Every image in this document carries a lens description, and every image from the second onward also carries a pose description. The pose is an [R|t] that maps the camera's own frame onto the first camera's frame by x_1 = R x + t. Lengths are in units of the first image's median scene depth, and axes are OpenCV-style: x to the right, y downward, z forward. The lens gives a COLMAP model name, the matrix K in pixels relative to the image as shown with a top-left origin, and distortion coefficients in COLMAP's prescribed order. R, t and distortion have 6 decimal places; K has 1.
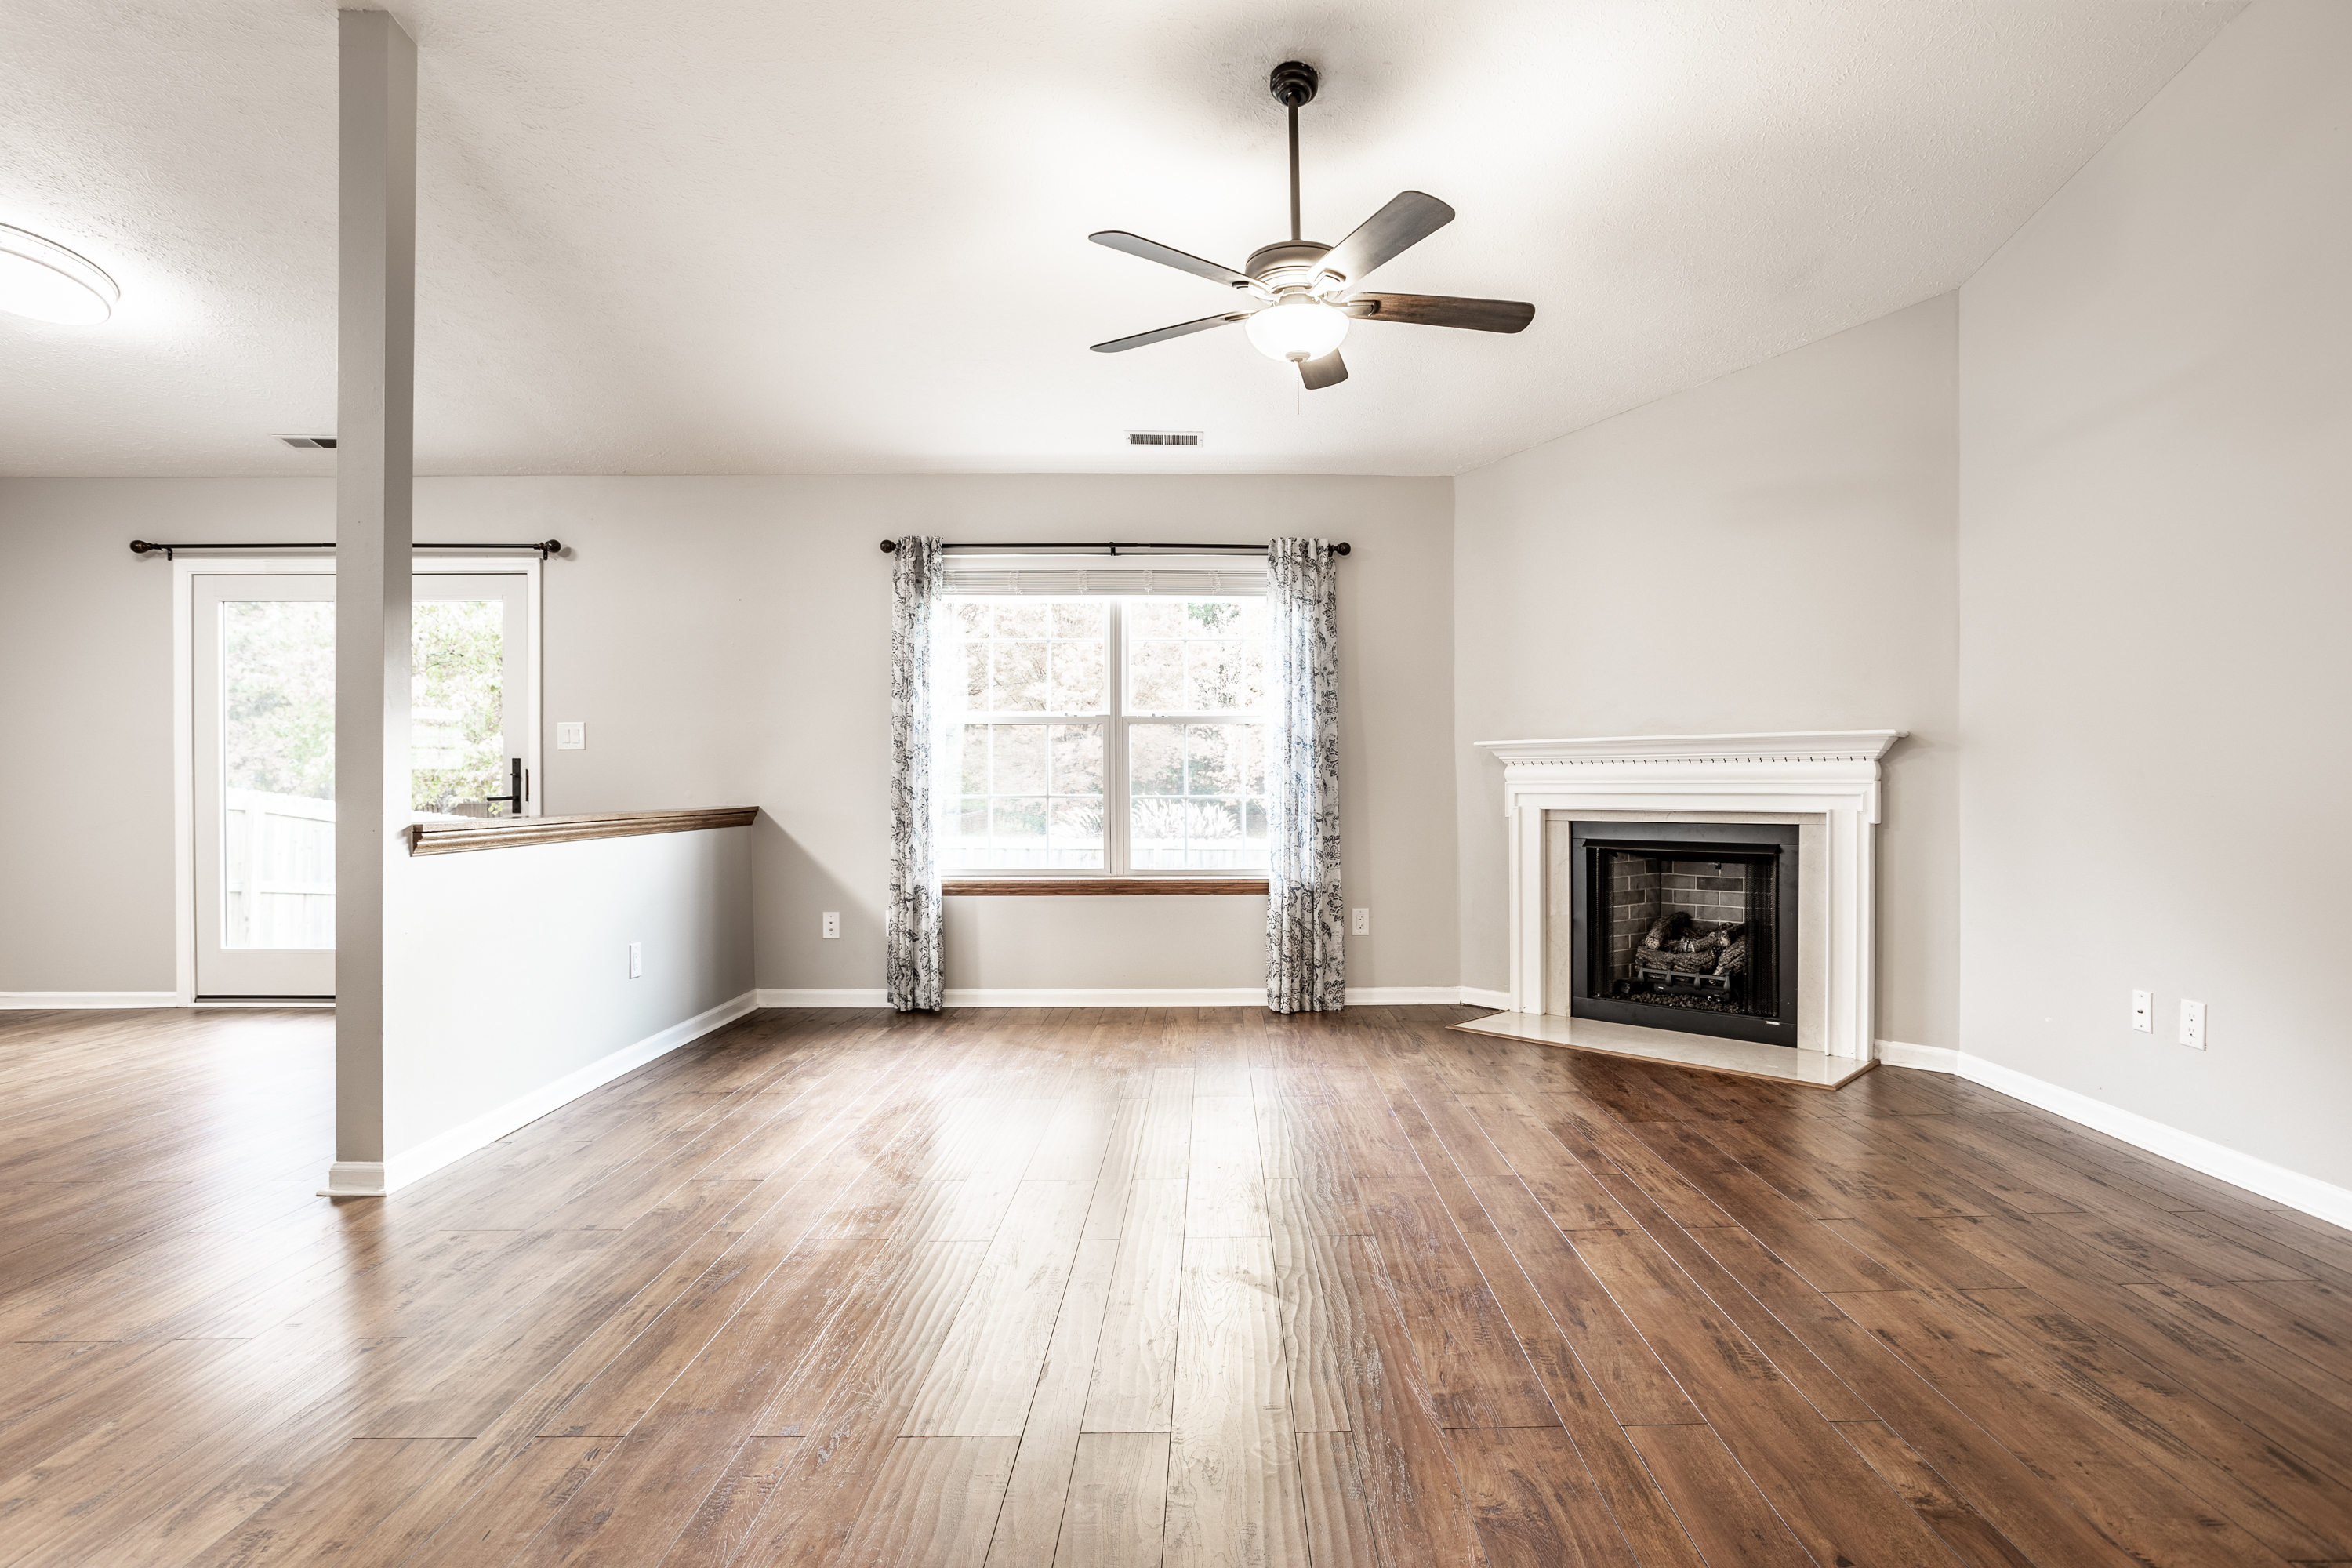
lens RADIAL K [[1193.6, 0, 1244.3], [0, 1193.6, 787.9], [0, 0, 1]] dist [-0.065825, 0.037450]
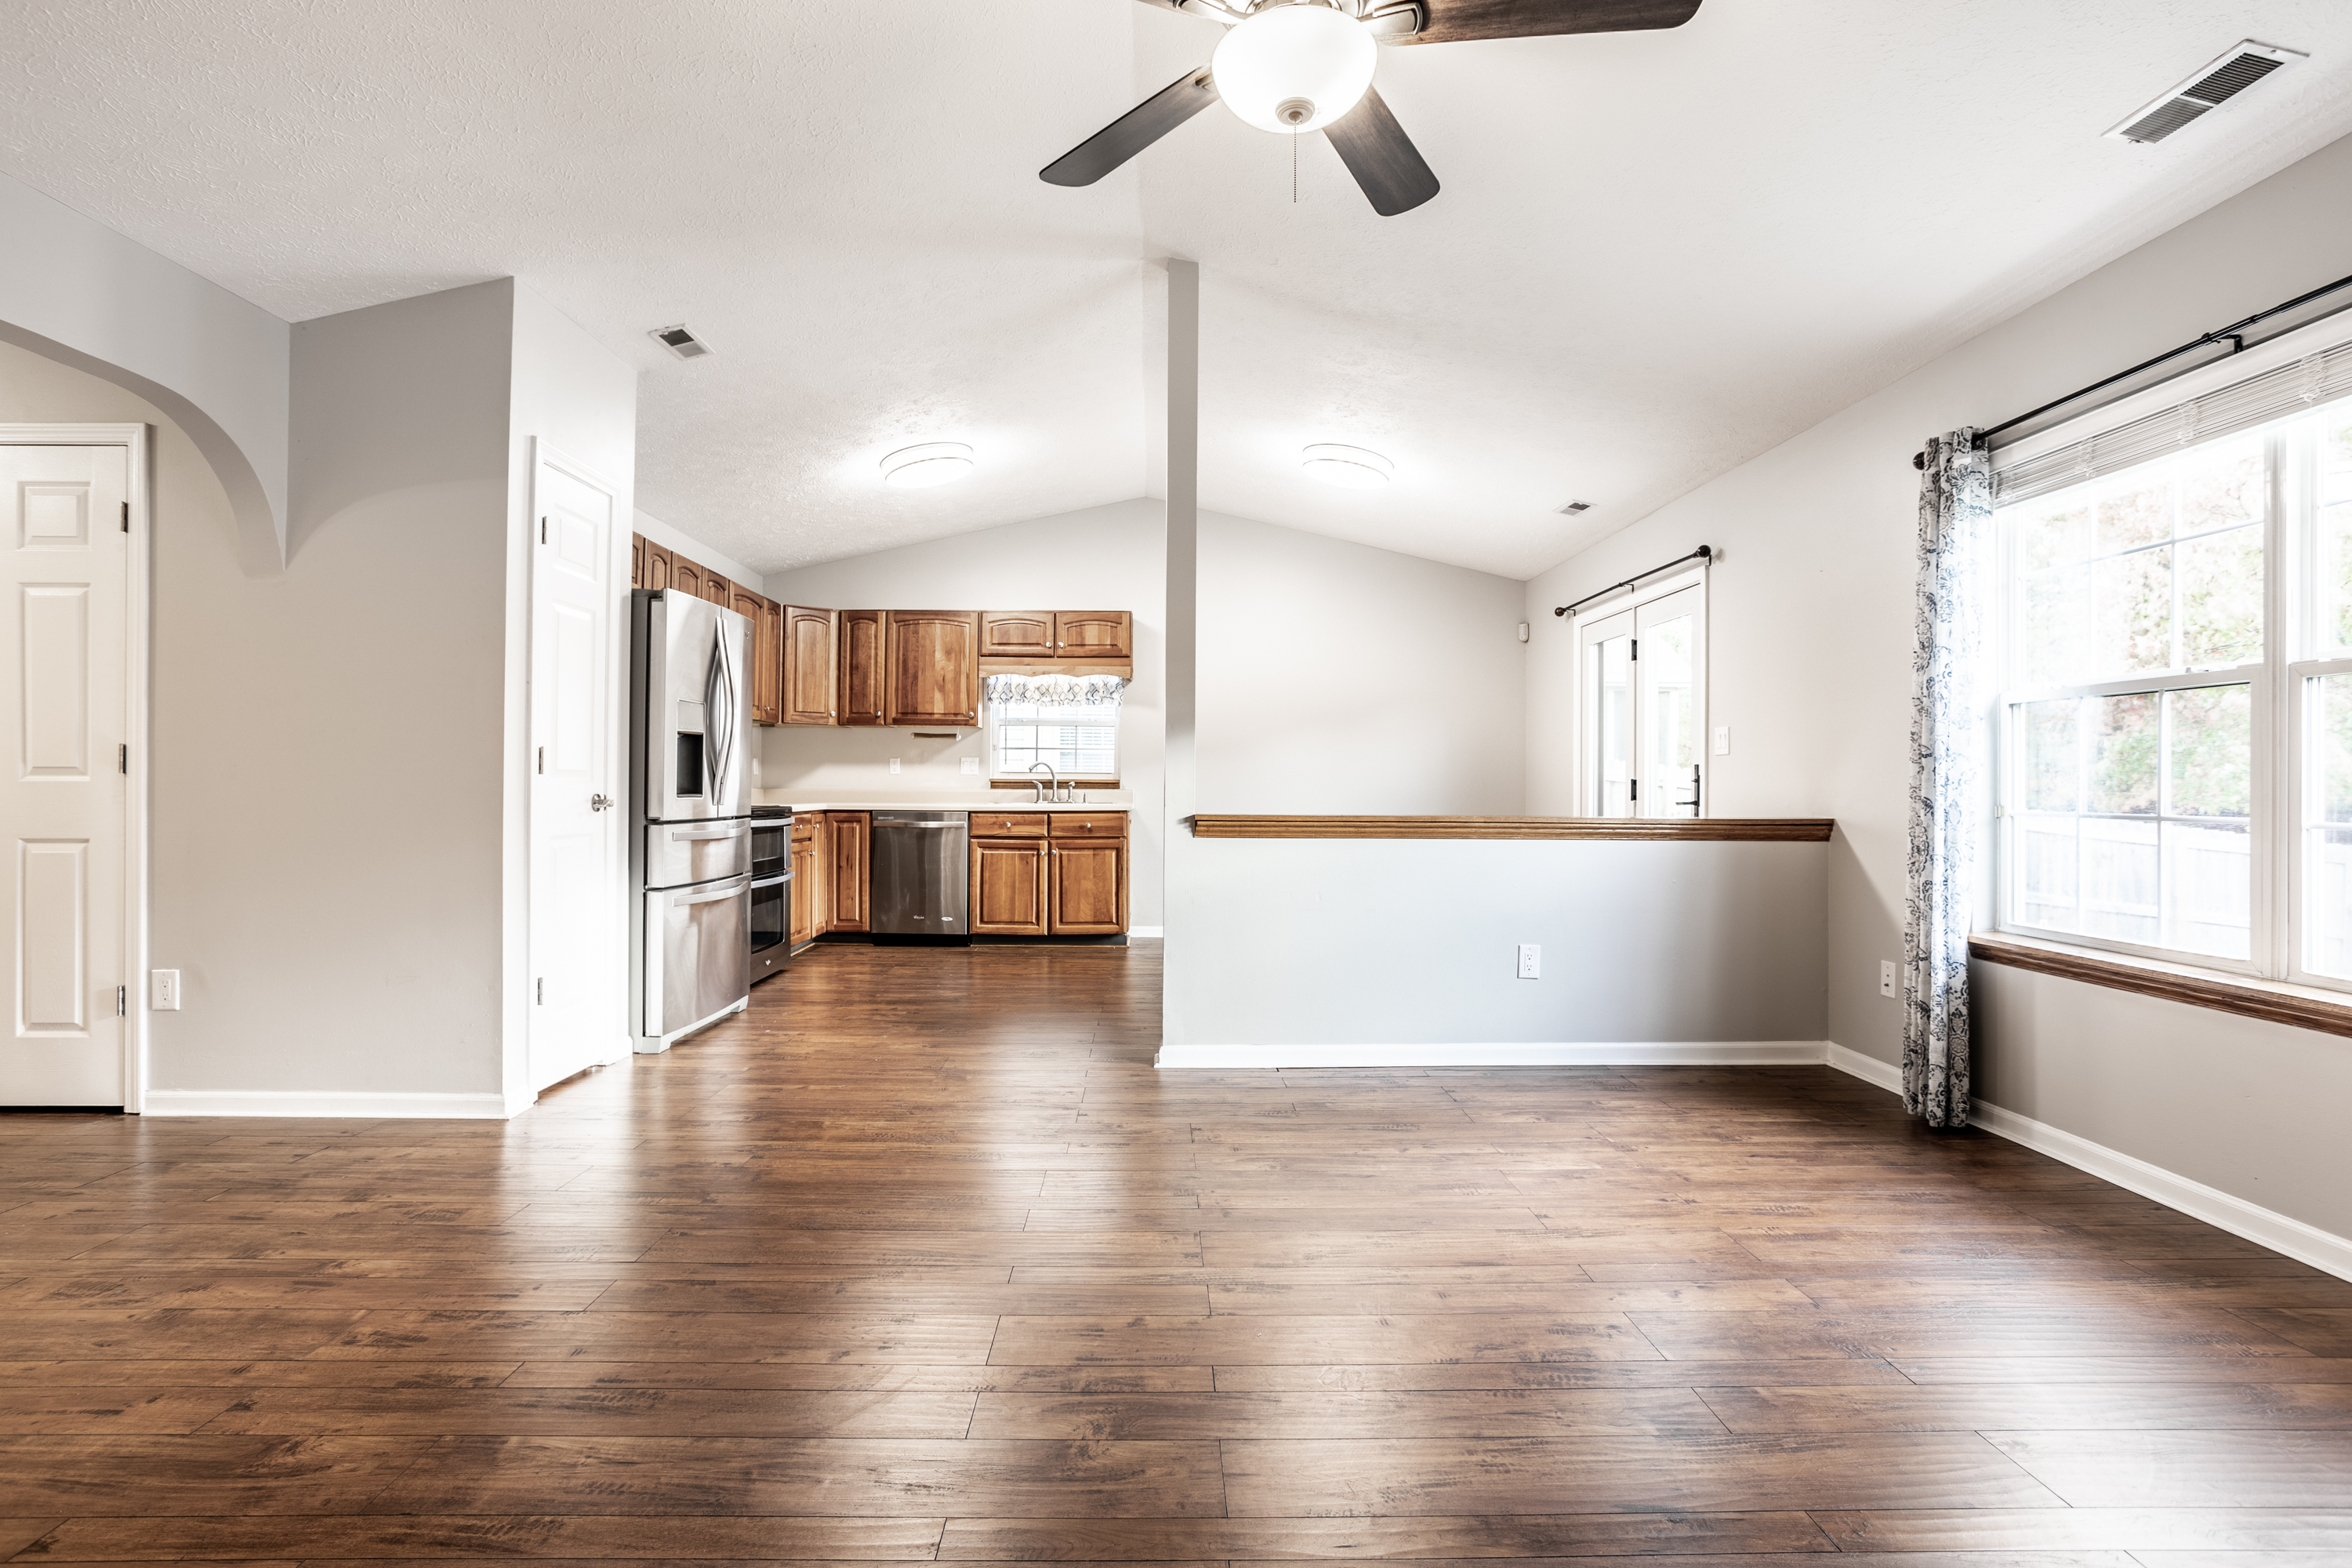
lens RADIAL K [[1153.5, 0, 1183.0], [0, 1153.5, 784.0], [0, 0, 1]] dist [-0.069648, 0.040436]
pose [[0.001372, 0.001688, -0.999998, 0.381538], [-0.013807, 0.999903, 0.001669, -0.003841], [0.999904, 0.013805, 0.001396, 0.559575]]
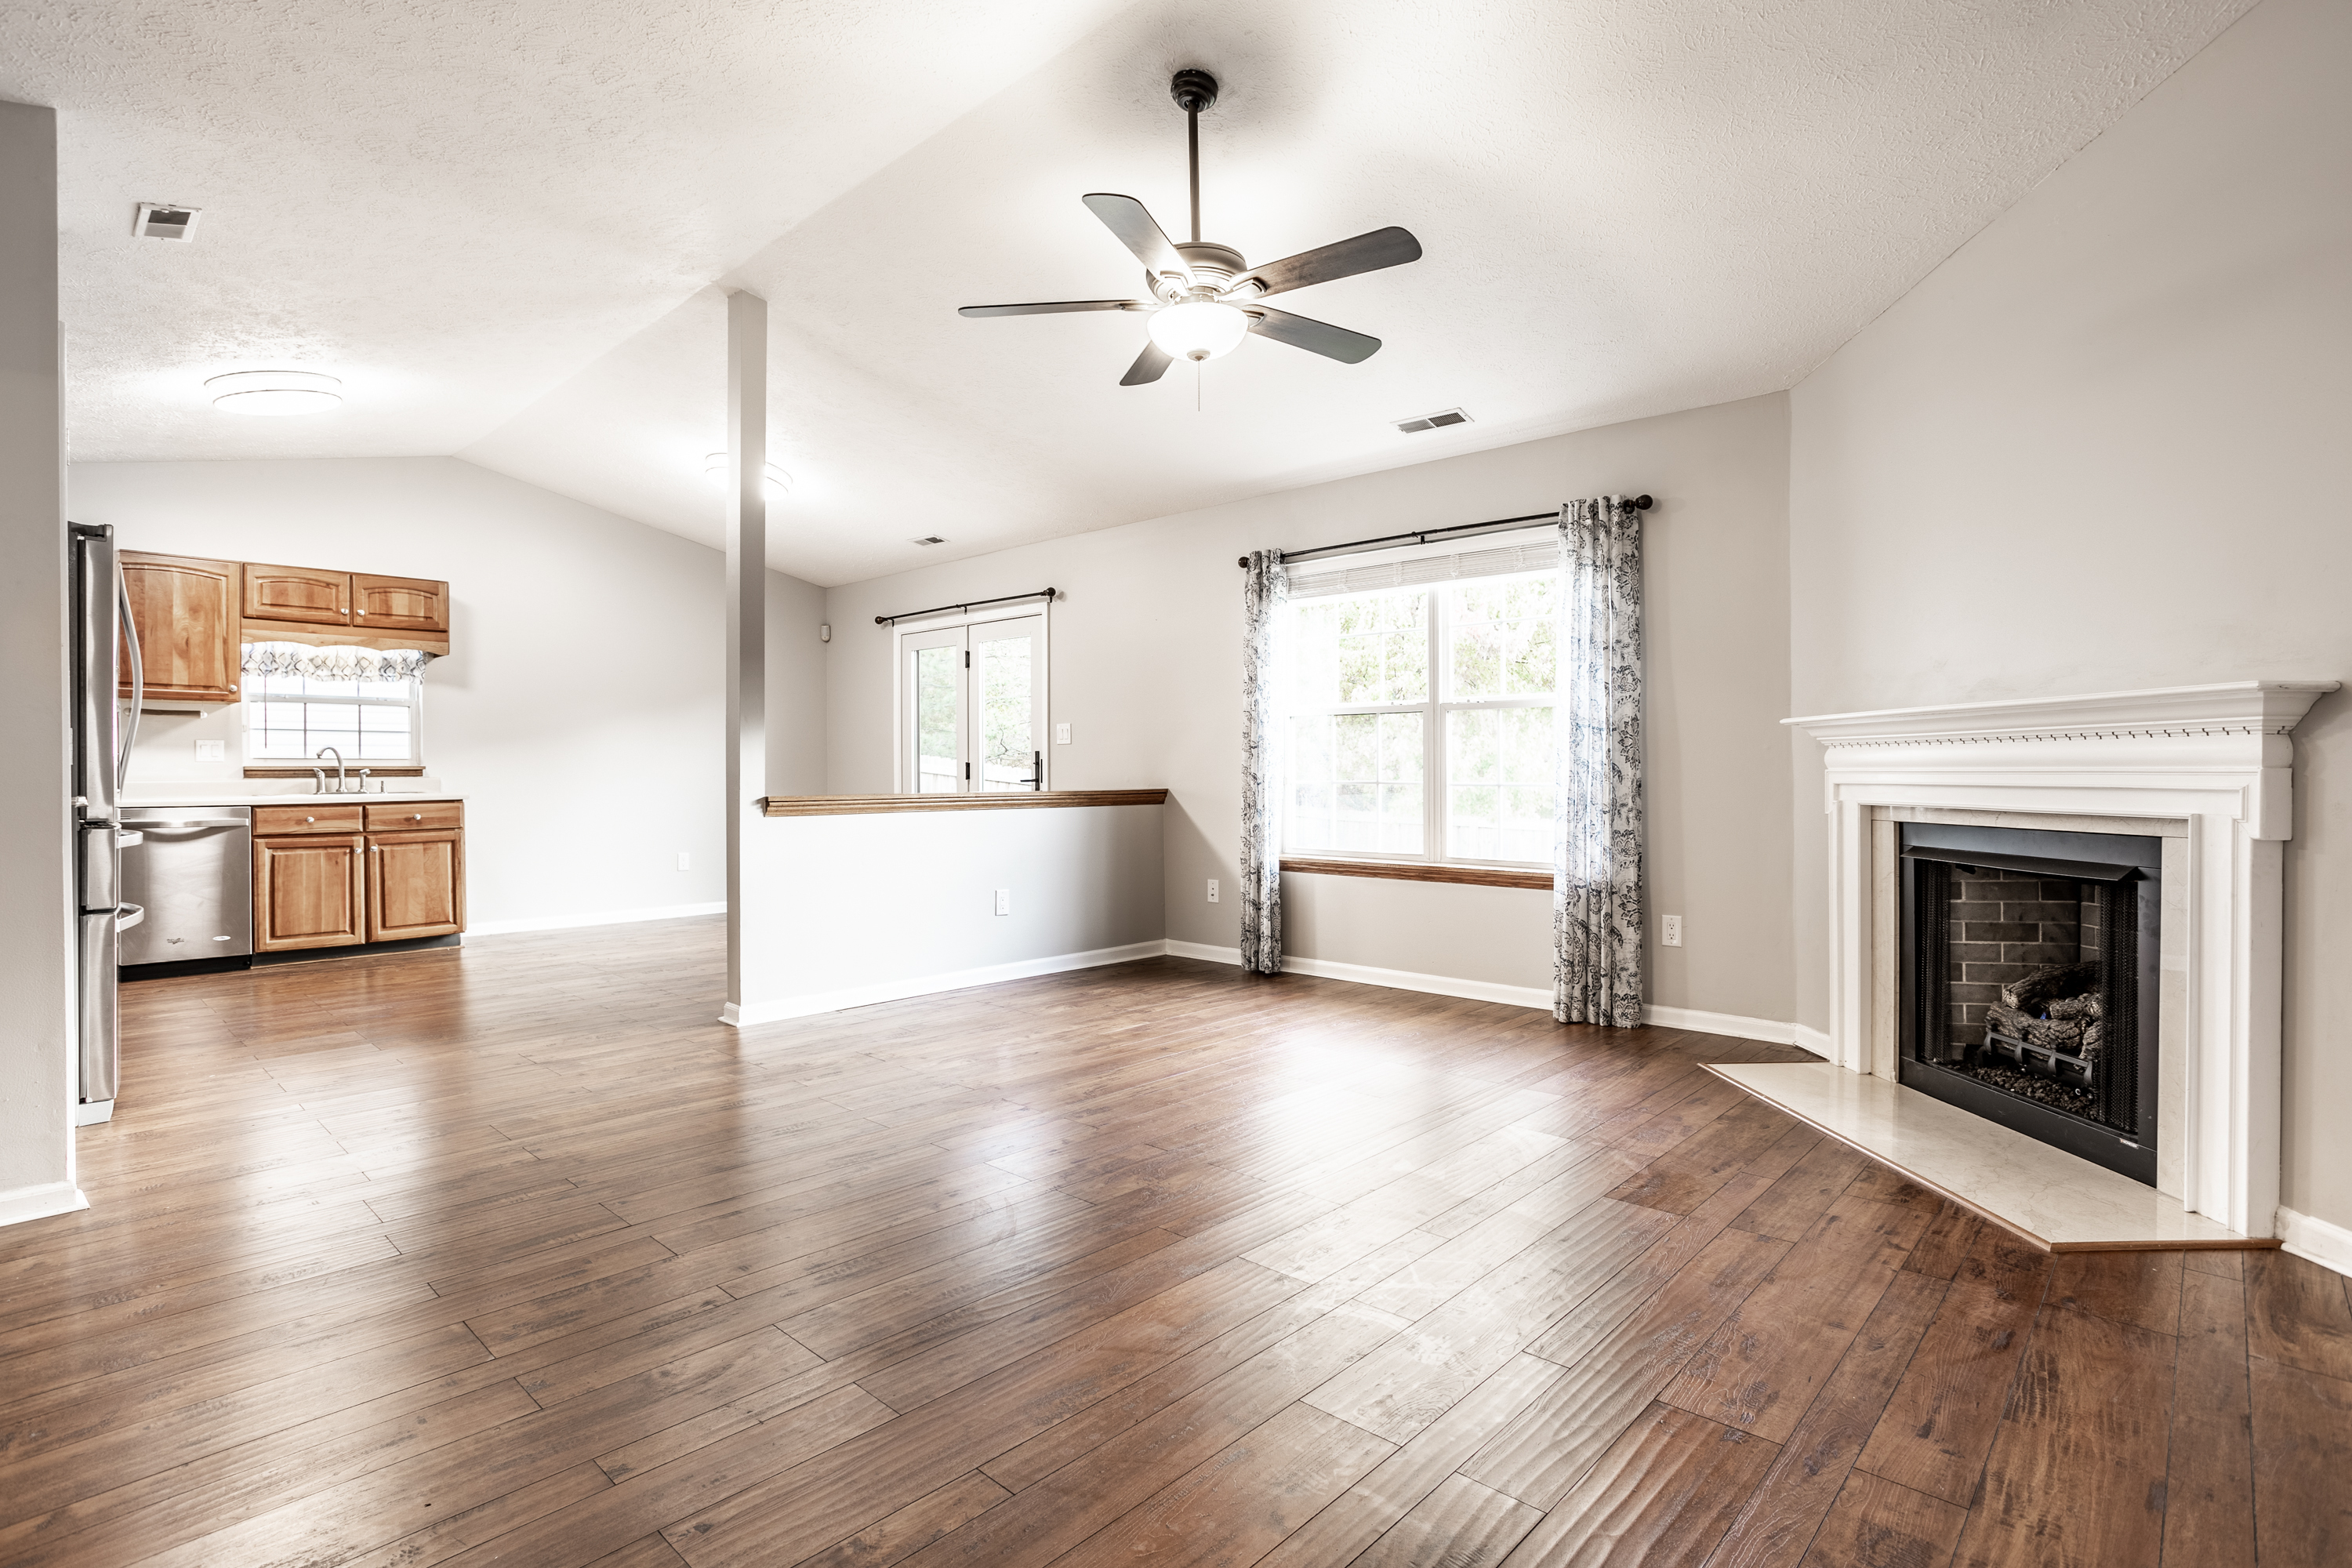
lens RADIAL K [[1142.5, 0, 1170.2], [0, 1142.5, 778.9], [0, 0, 1]] dist [-0.062586, 0.034479]
pose [[0.712566, 0.006321, -0.701576, 0.424307], [-0.003252, 0.999978, 0.005707, -0.001386], [0.701597, -0.001785, 0.712572, 0.167503]]
